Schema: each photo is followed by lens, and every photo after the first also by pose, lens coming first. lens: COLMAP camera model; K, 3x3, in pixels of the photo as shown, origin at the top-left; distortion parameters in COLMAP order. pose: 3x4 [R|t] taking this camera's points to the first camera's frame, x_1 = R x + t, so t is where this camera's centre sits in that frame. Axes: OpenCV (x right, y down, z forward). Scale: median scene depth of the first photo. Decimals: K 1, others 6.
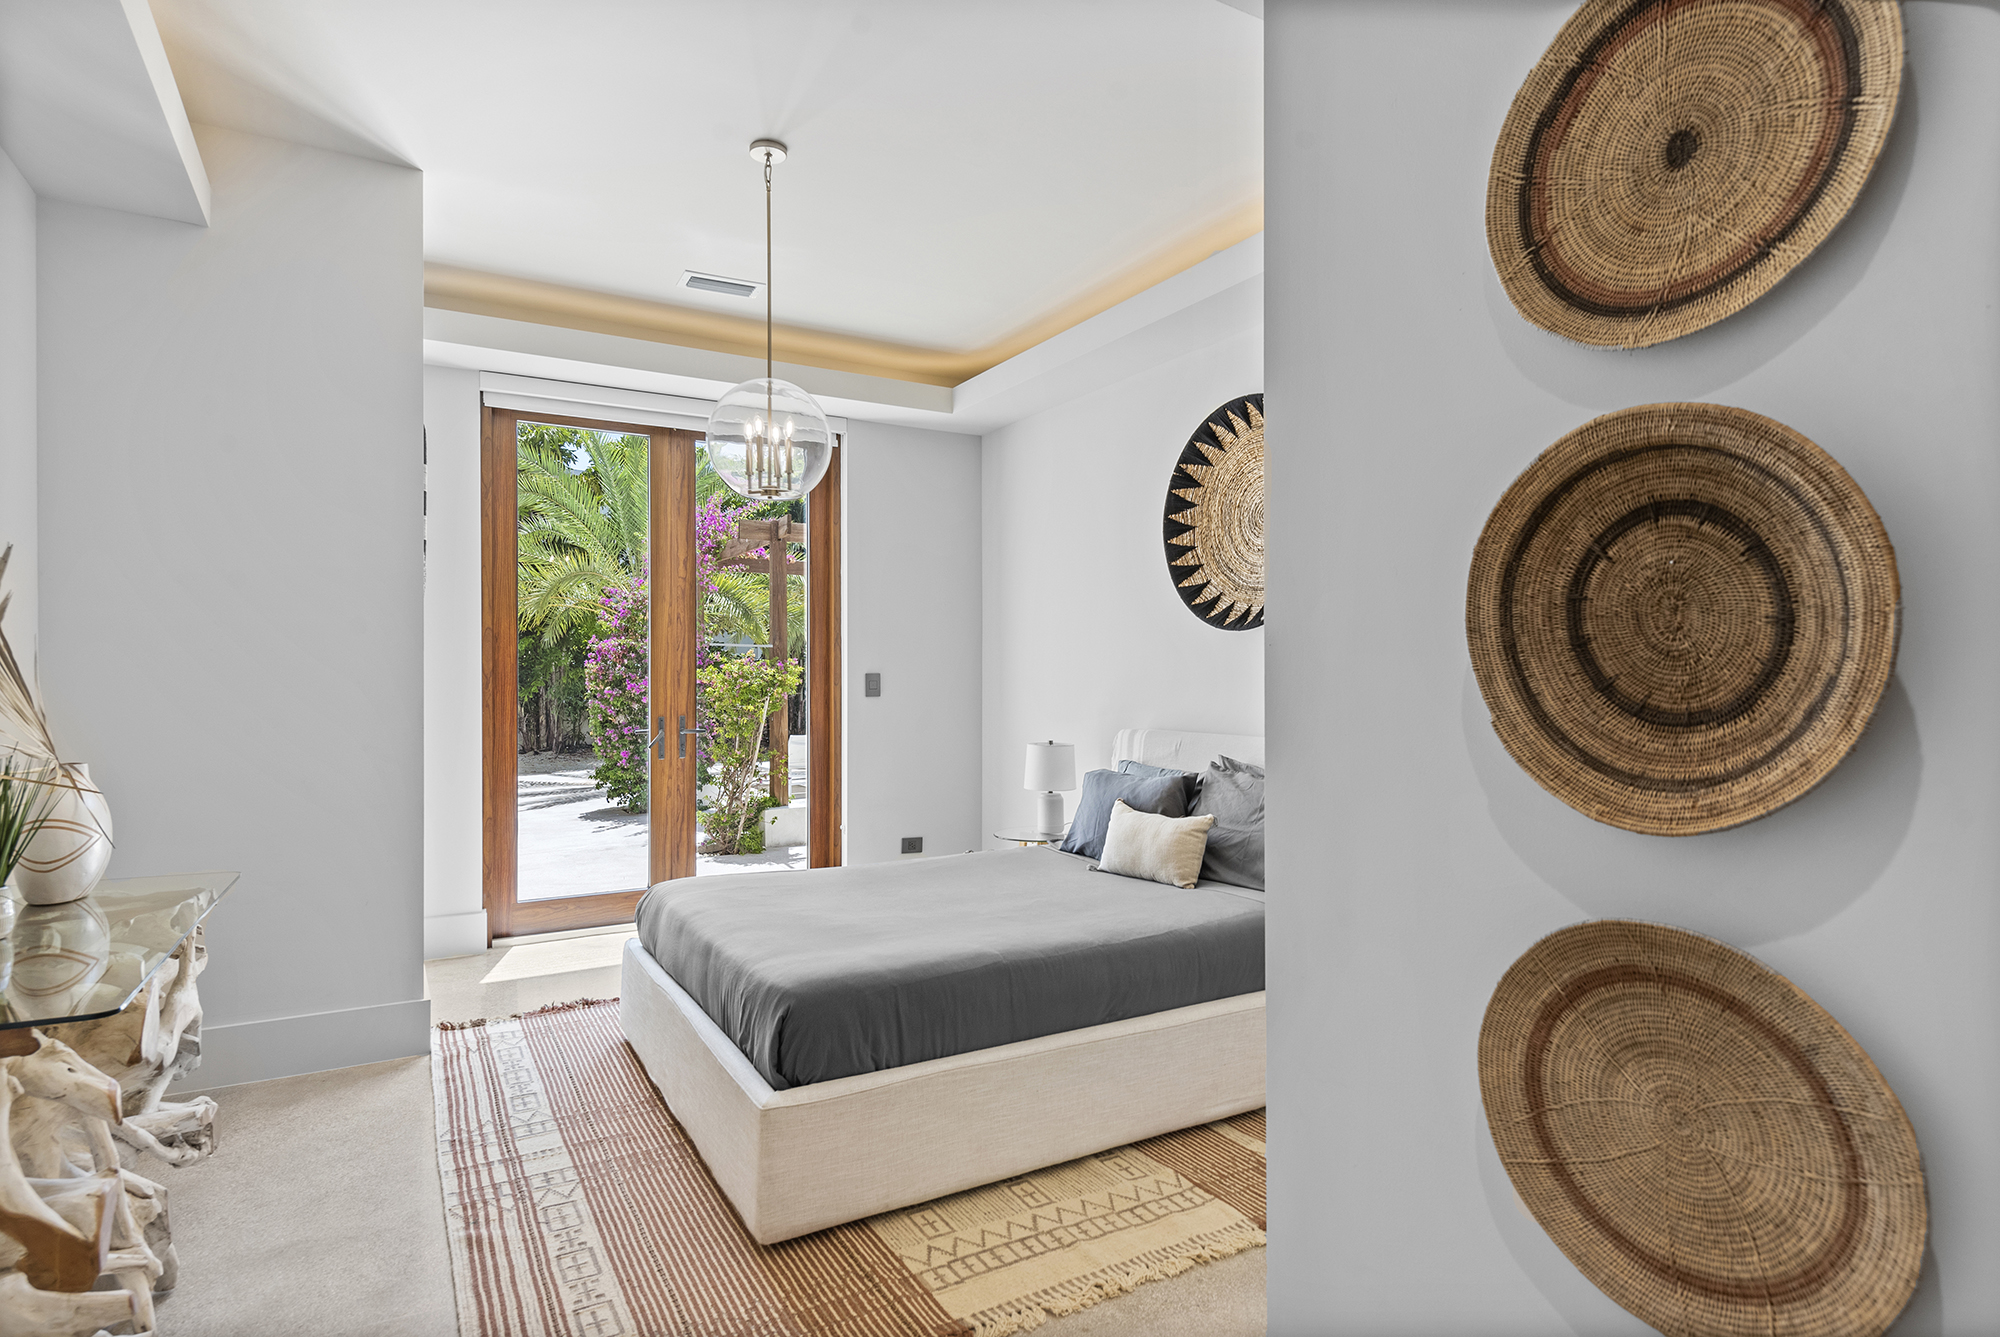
lens RADIAL K [[1048.9, 0, 1000.5], [0, 1048.9, 673.3], [0, 0, 1]] dist [0.005904, -0.000266]
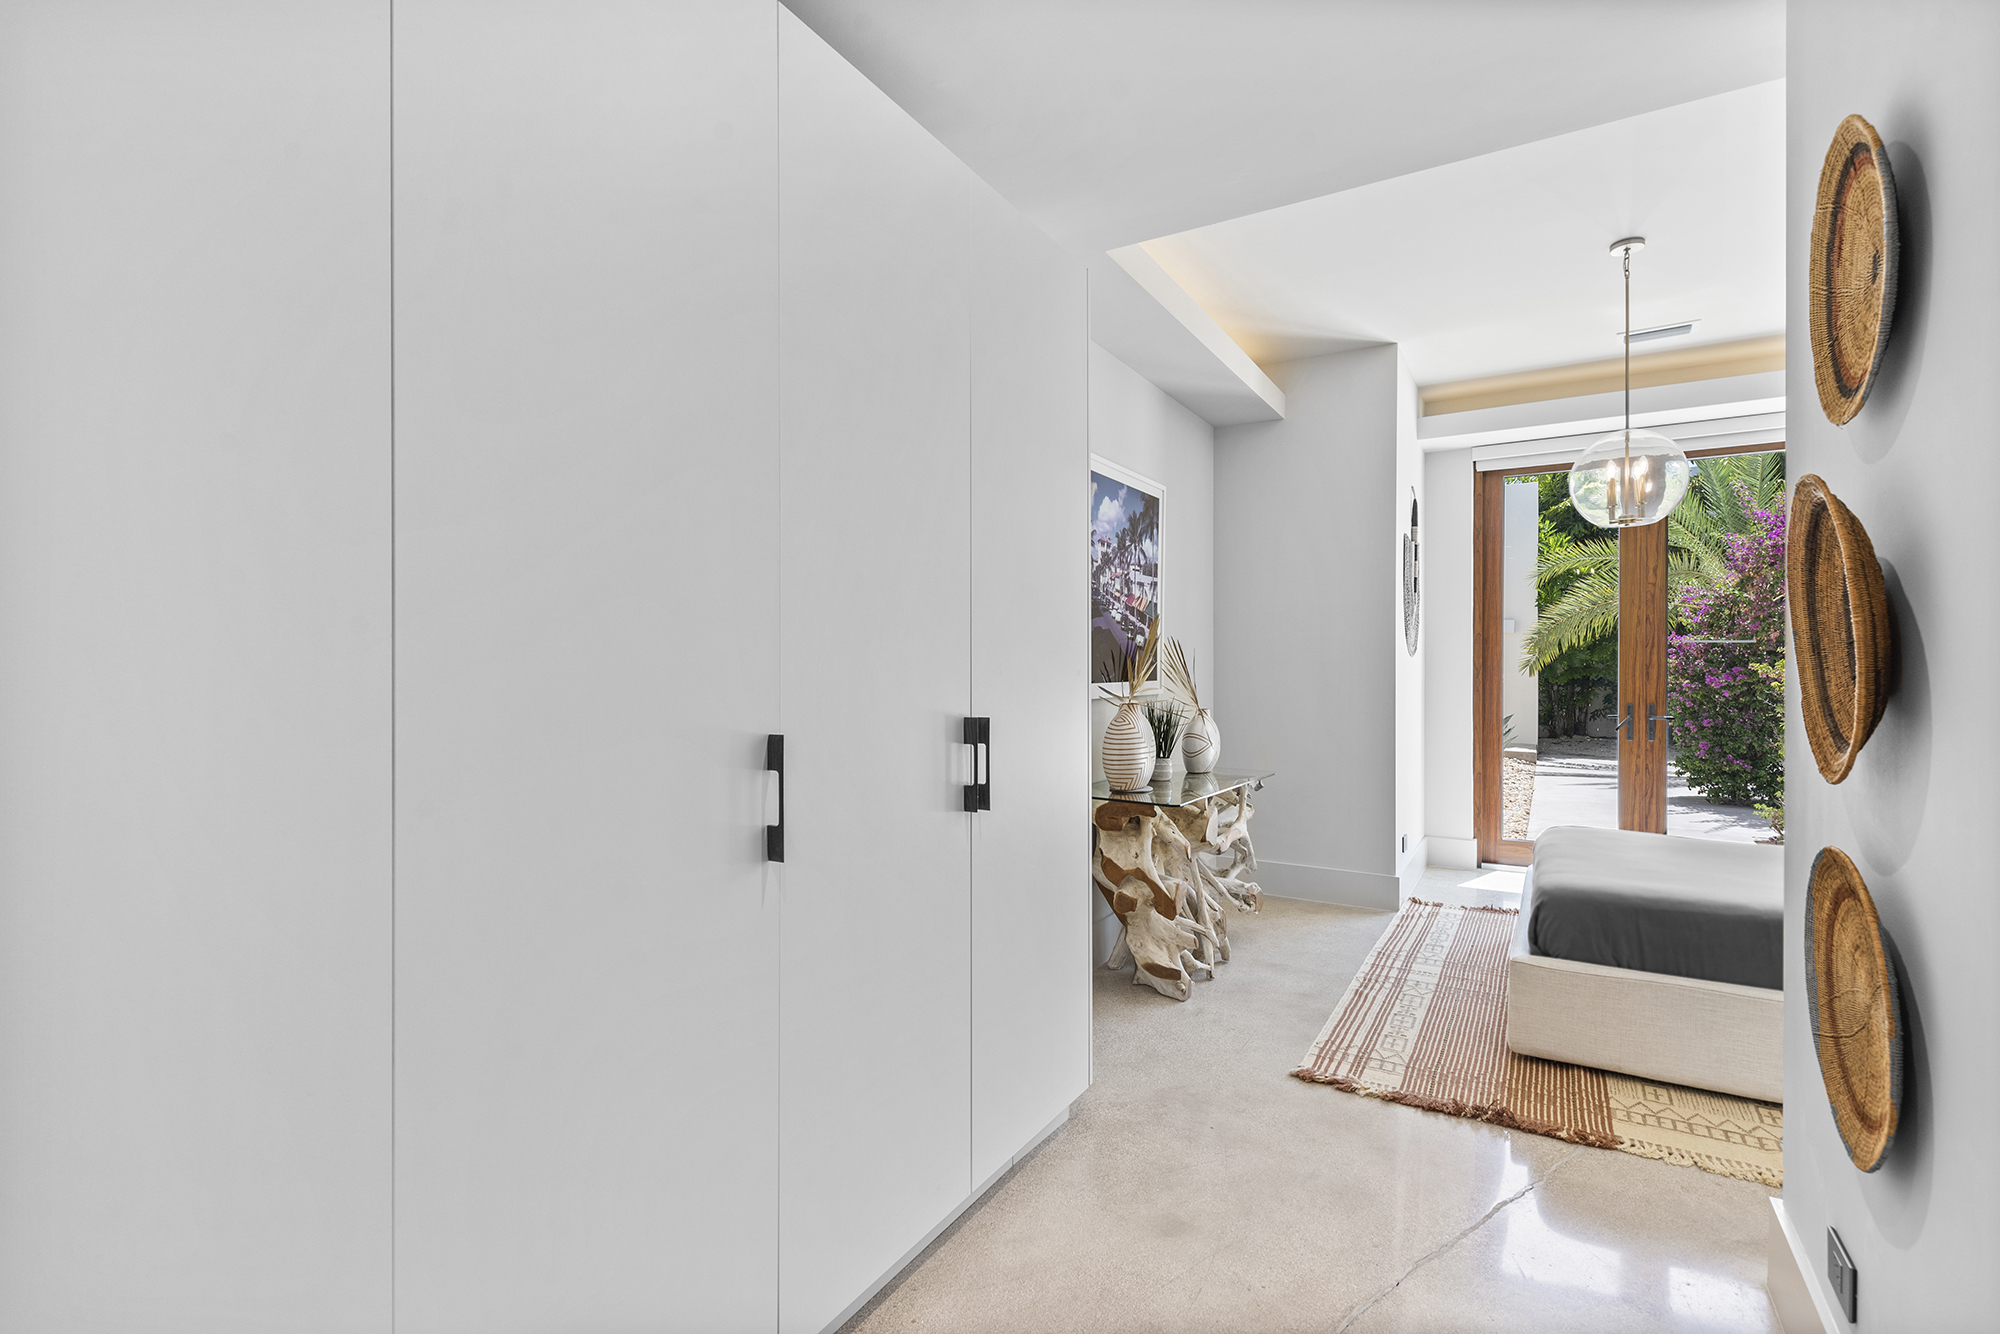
lens RADIAL K [[921.5, 0, 1000.0], [0, 921.5, 667.0], [0, 0, 1]] dist [-0.000029, -0.000029]
pose [[0.479544, 0.001046, -0.877517, 0.431088], [-0.001833, 0.999998, 0.000190, 0.001940], [0.877516, 0.001517, 0.479545, -0.196749]]
